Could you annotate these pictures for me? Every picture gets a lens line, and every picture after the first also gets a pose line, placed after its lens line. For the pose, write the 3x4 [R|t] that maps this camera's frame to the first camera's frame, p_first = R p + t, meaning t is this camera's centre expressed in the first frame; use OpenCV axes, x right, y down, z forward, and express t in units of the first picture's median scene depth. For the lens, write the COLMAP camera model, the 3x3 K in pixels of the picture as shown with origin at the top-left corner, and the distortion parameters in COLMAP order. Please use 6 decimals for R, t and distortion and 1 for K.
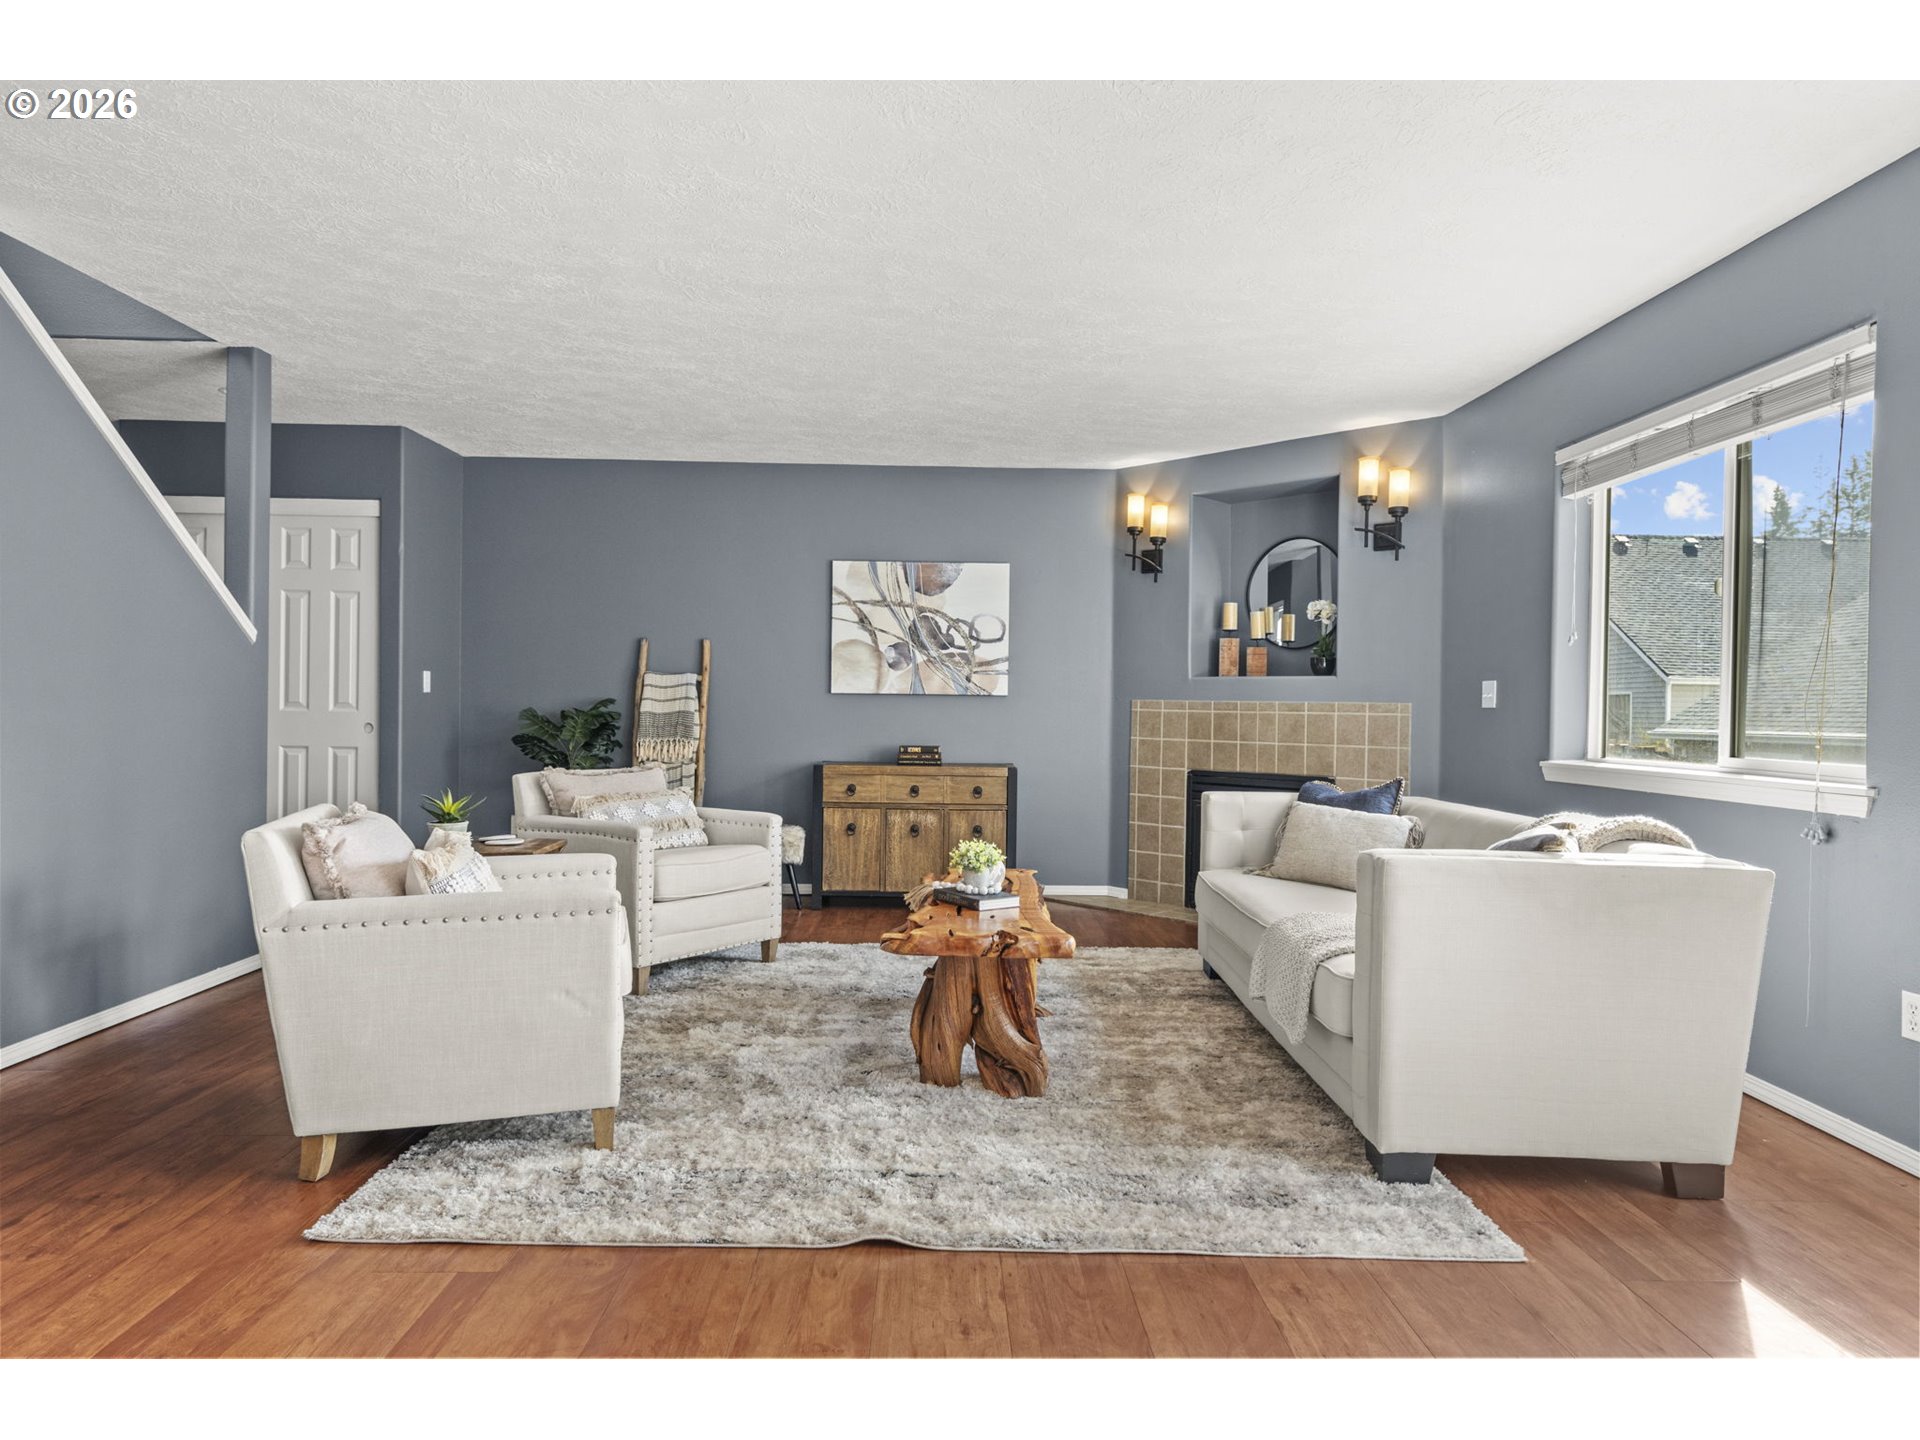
lens RADIAL K [[1179.8, 0, 964.1], [0, 1179.8, 721.5], [0, 0, 1]] dist [-0.001534, 0.004222]
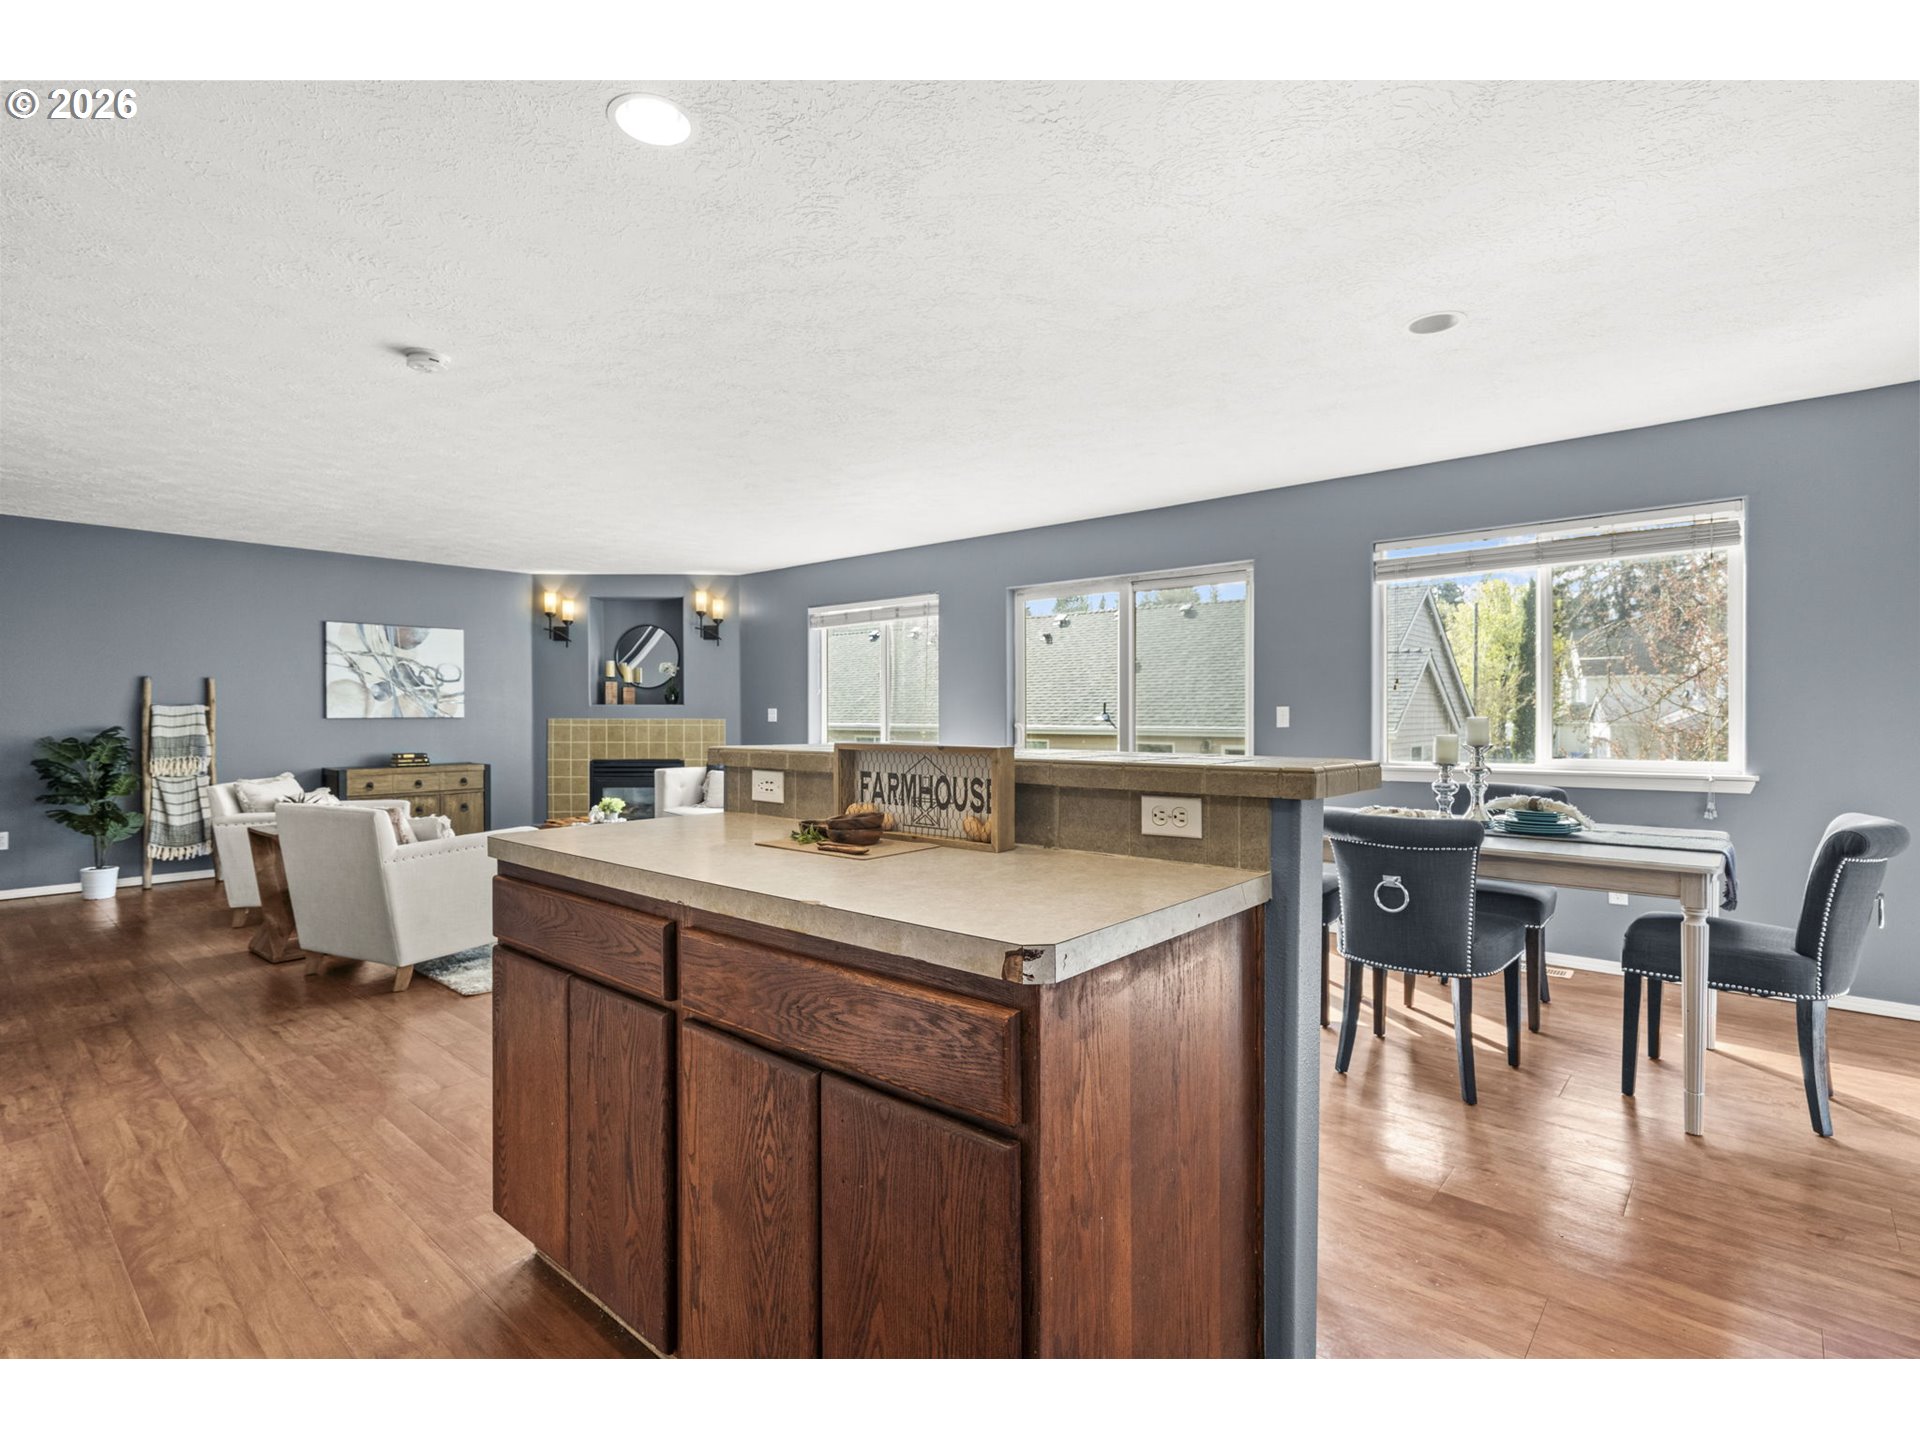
lens RADIAL K [[926.3, 0, 950.0], [0, 926.3, 721.4], [0, 0, 1]] dist [0.009631, -0.001723]
pose [[0.683813, -0.022391, 0.729313, -0.422005], [0.019130, 0.999736, 0.012758, -0.020887], [-0.729406, 0.005227, 0.684061, -0.280355]]
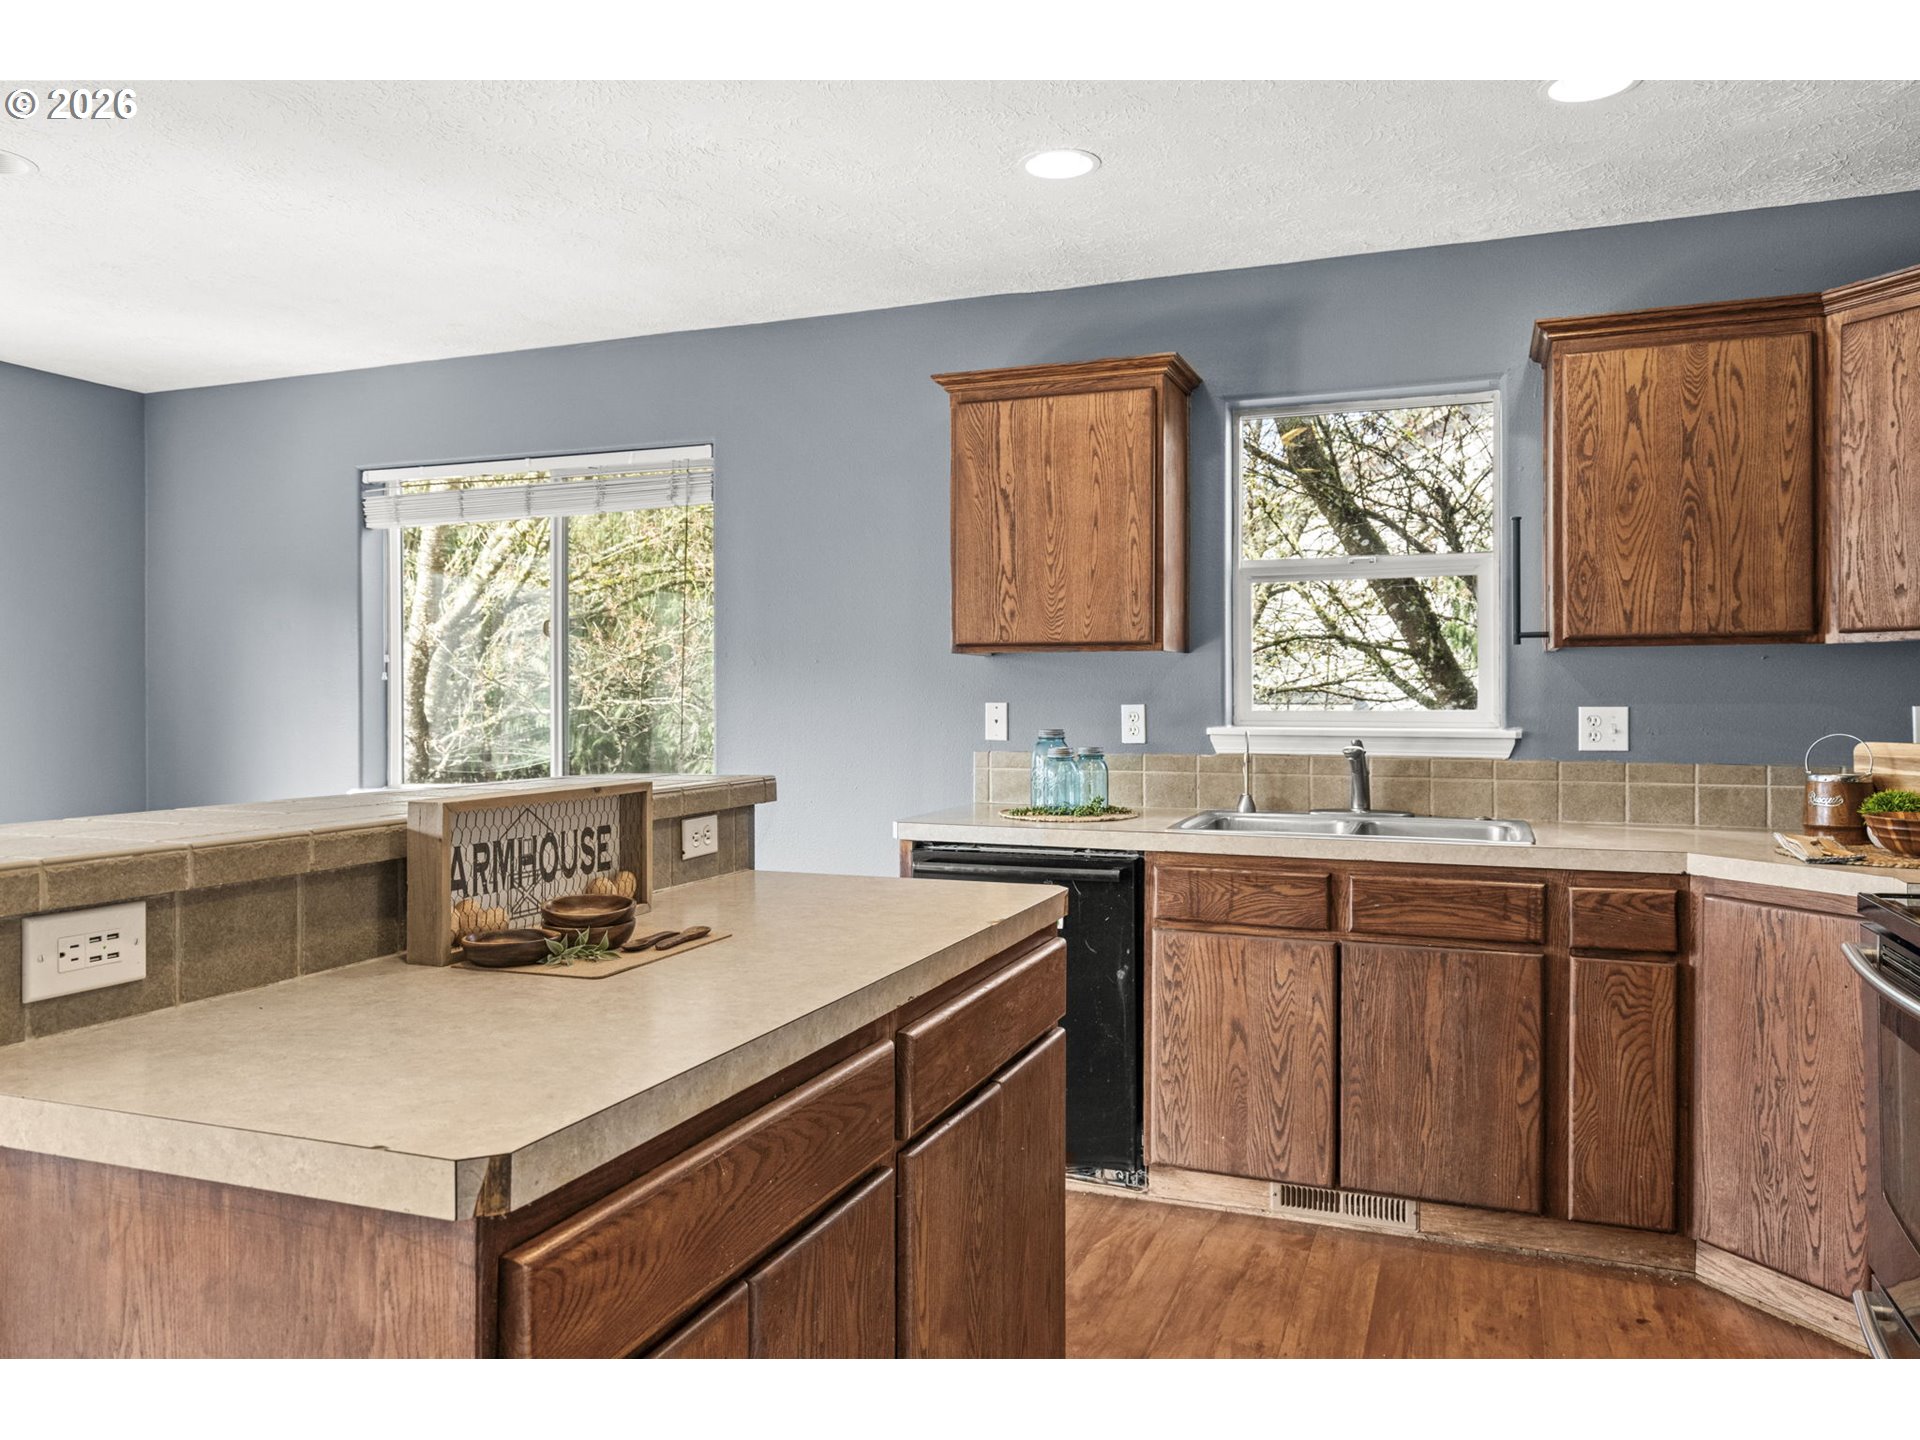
lens RADIAL K [[1347.2, 0, 959.1], [0, 1347.2, 703.9], [0, 0, 1]] dist [0.003286, 0.000035]
pose [[-0.928179, -0.014327, 0.371859, -0.403043], [-0.008913, 0.999828, 0.016273, -0.033445], [-0.372028, 0.011789, -0.928147, 0.151202]]
